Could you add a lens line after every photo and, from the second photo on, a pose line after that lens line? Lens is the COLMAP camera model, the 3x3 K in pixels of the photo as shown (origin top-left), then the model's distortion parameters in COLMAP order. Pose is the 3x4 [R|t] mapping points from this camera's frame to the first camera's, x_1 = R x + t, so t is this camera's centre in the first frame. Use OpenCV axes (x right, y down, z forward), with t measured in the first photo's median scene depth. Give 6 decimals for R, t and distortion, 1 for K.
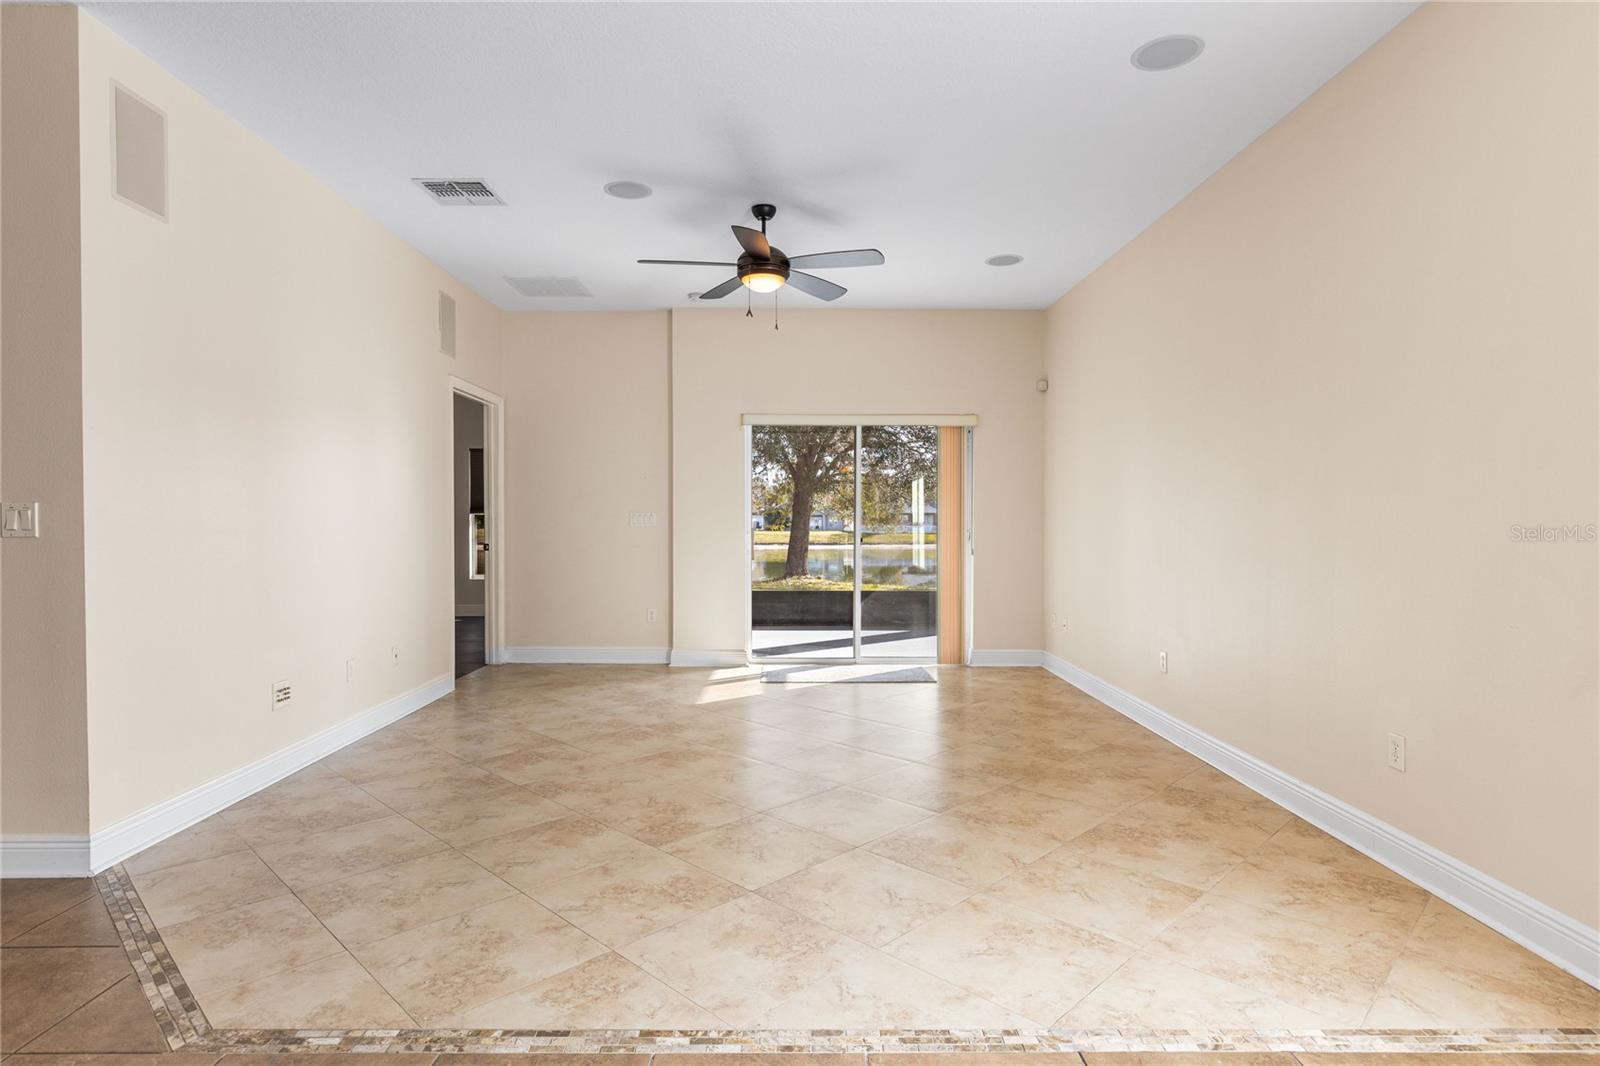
lens RADIAL K [[848.5, 0, 796.9], [0, 848.5, 531.2], [0, 0, 1]] dist [-0.000459, 0.000067]
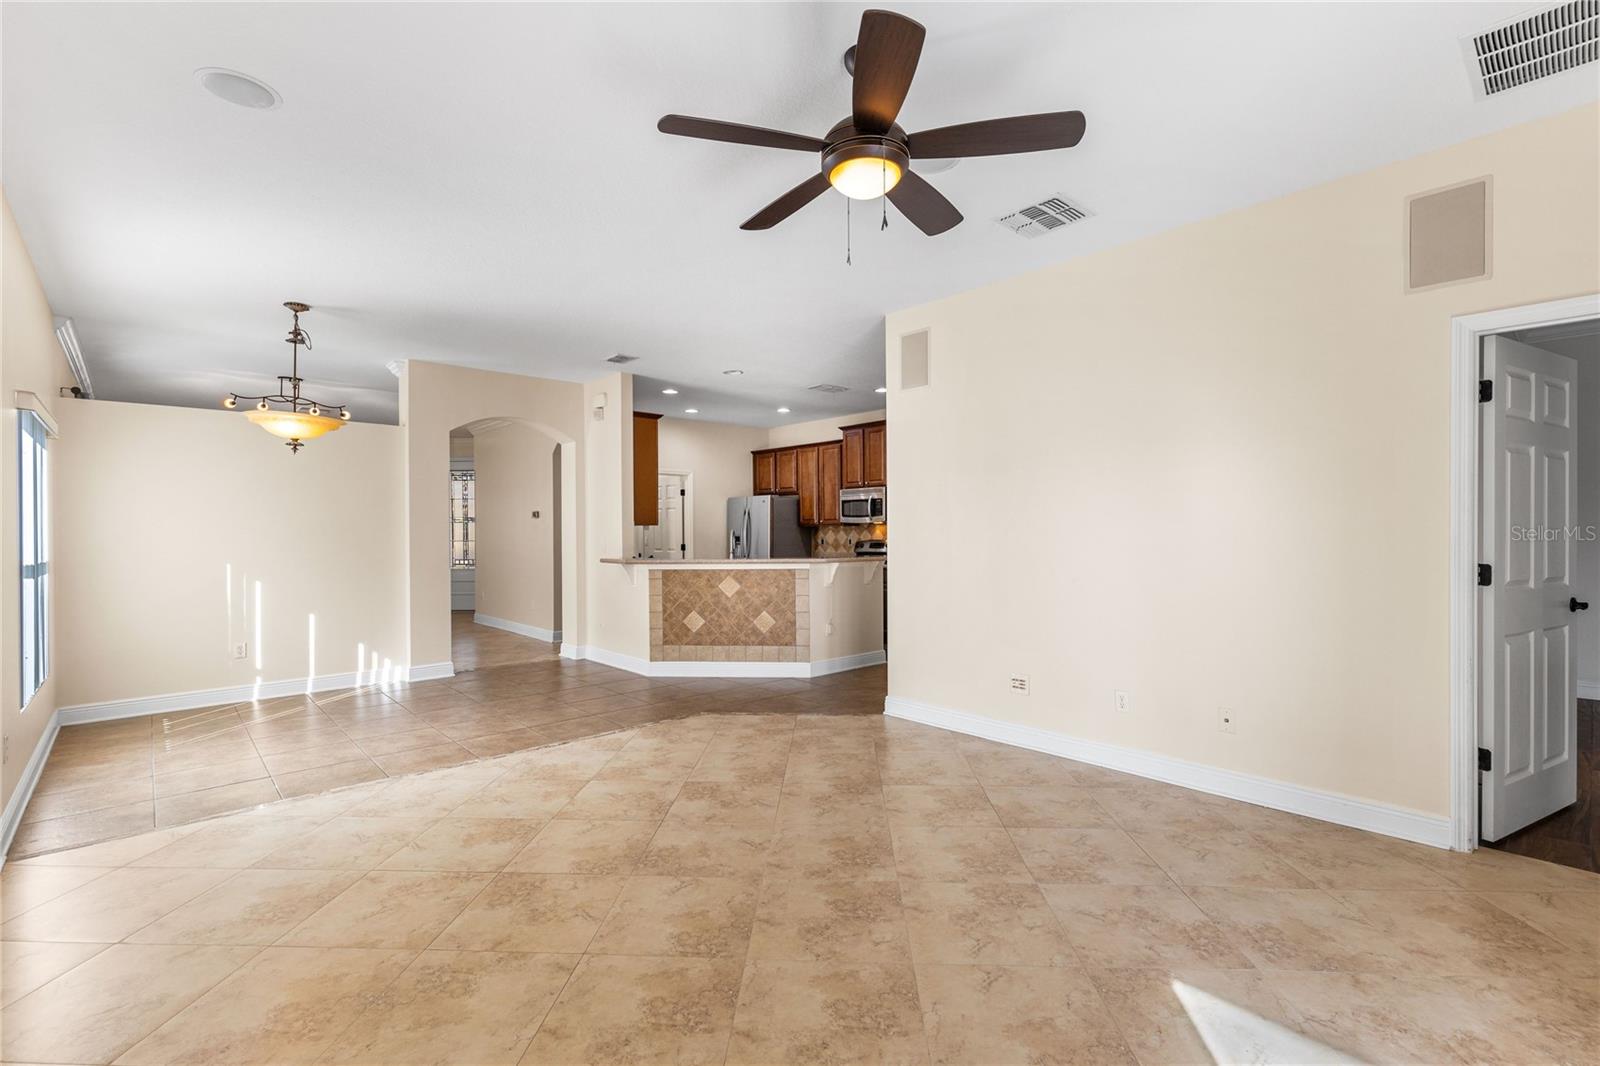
lens RADIAL K [[725.7, 0, 800.0], [0, 725.7, 533.0], [0, 0, 1]] dist [0.006830, -0.001054]
pose [[-0.747020, 0.004892, -0.664784, 0.489432], [-0.003784, 0.999925, 0.011611, -0.067647], [0.664791, 0.011190, -0.746946, 1.949049]]
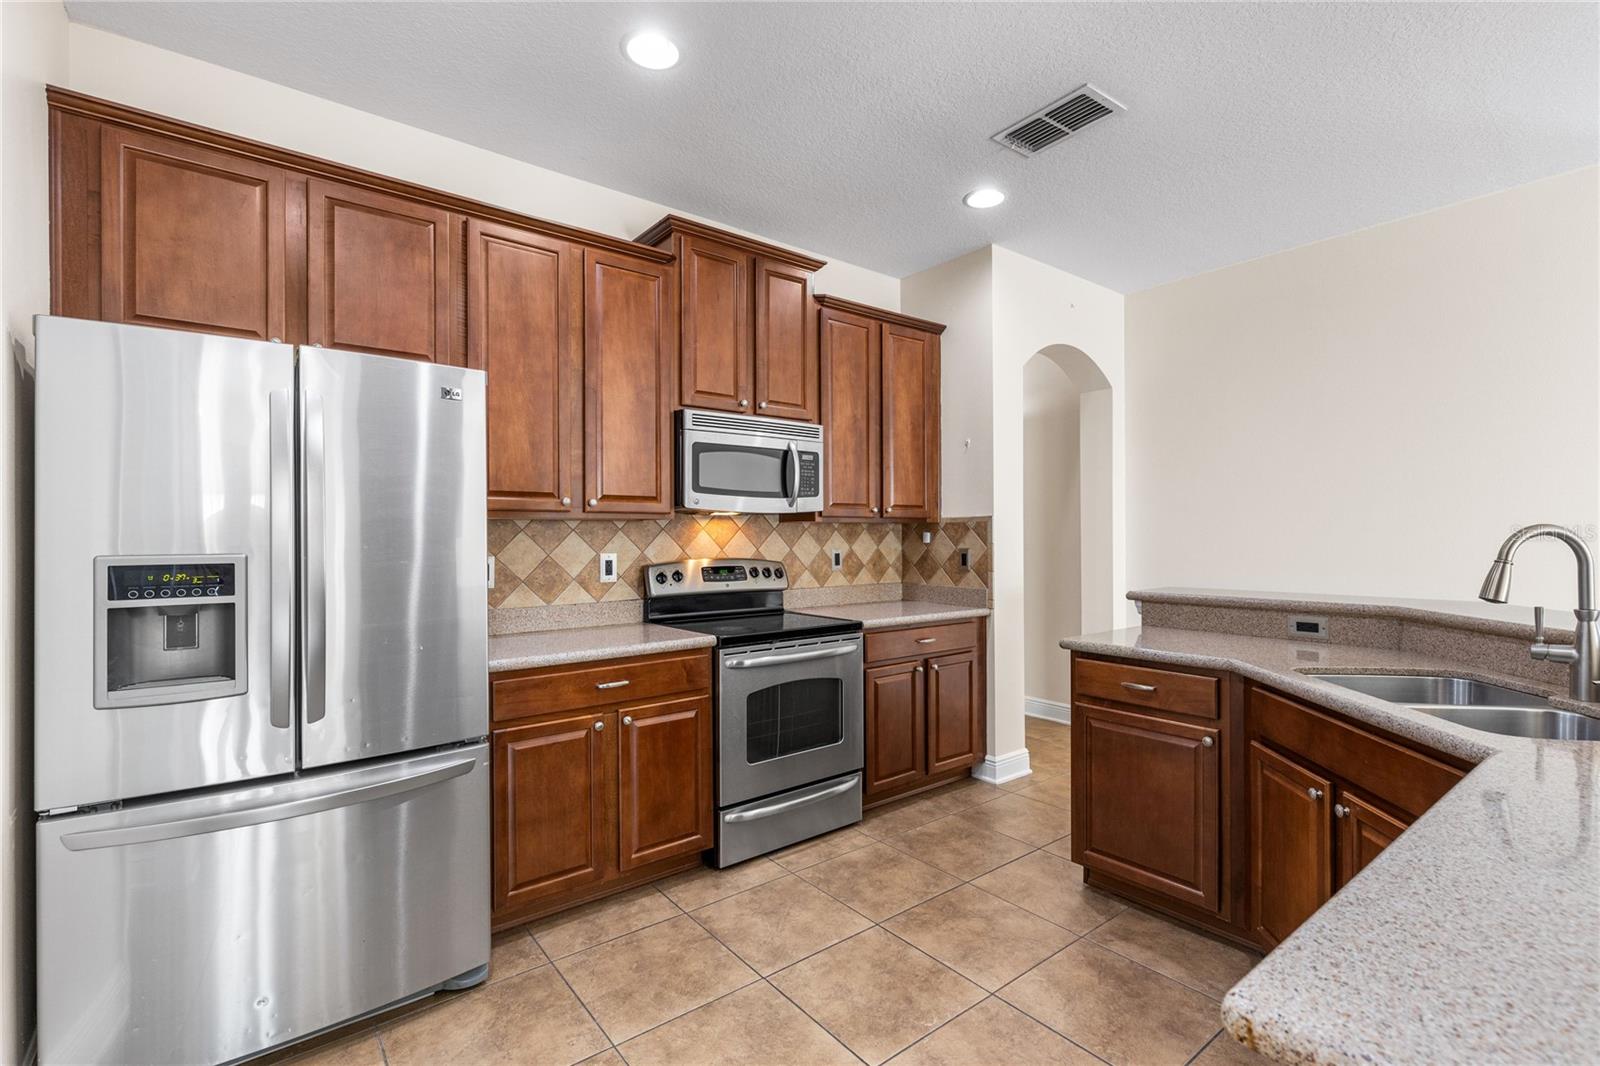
lens RADIAL K [[725.7, 0, 800.0], [0, 725.7, 533.0], [0, 0, 1]] dist [0.006830, -0.001054]
pose [[0.612219, -0.008820, -0.790639, -0.696958], [-0.005504, 0.999866, -0.015416, -0.030896], [0.790669, 0.013790, 0.612088, -0.546617]]
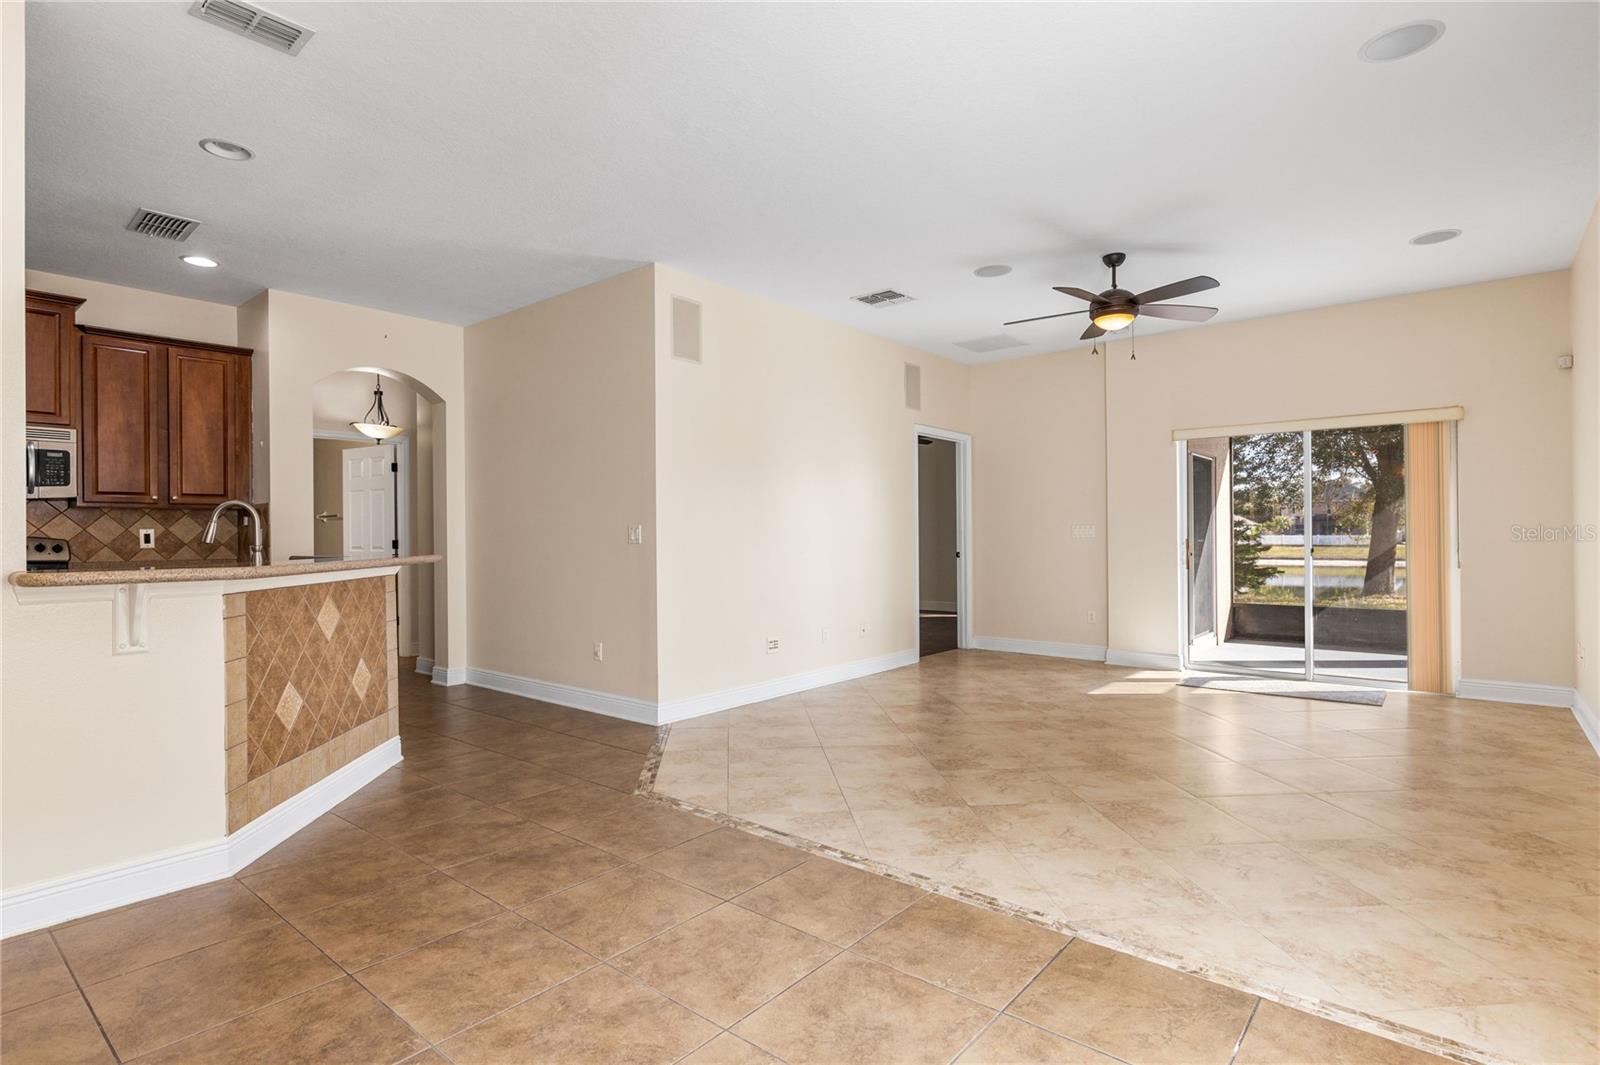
lens RADIAL K [[800.3, 0, 800.0], [0, 800.3, 532.5], [0, 0, 1]] dist [0.000602, -0.000199]
pose [[0.763348, -0.009902, -0.645911, 0.473165], [0.000052, 0.999883, -0.015266, 0.007881], [0.645987, 0.011620, 0.763260, -0.124929]]
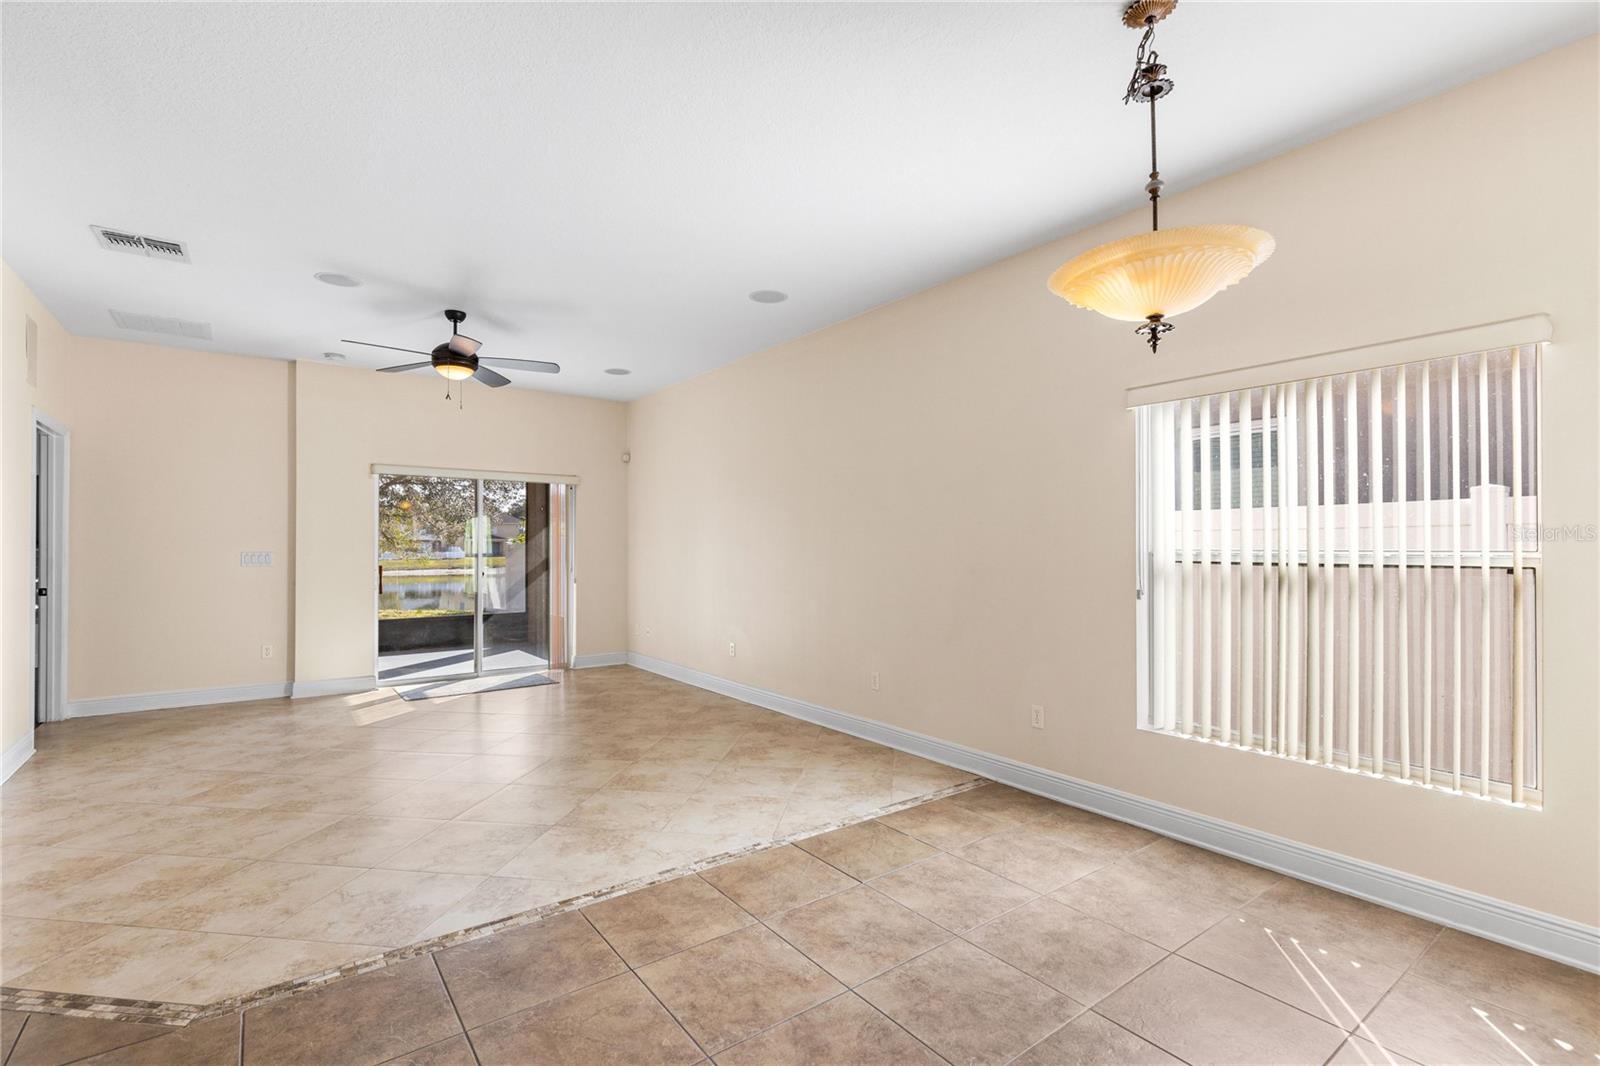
lens RADIAL K [[725.7, 0, 800.0], [0, 725.7, 533.0], [0, 0, 1]] dist [0.006830, -0.001054]
pose [[0.804027, 0.008529, 0.594532, -0.382068], [0.009460, 0.999587, -0.027133, -0.032370], [-0.594518, 0.027440, 0.803614, -0.221804]]
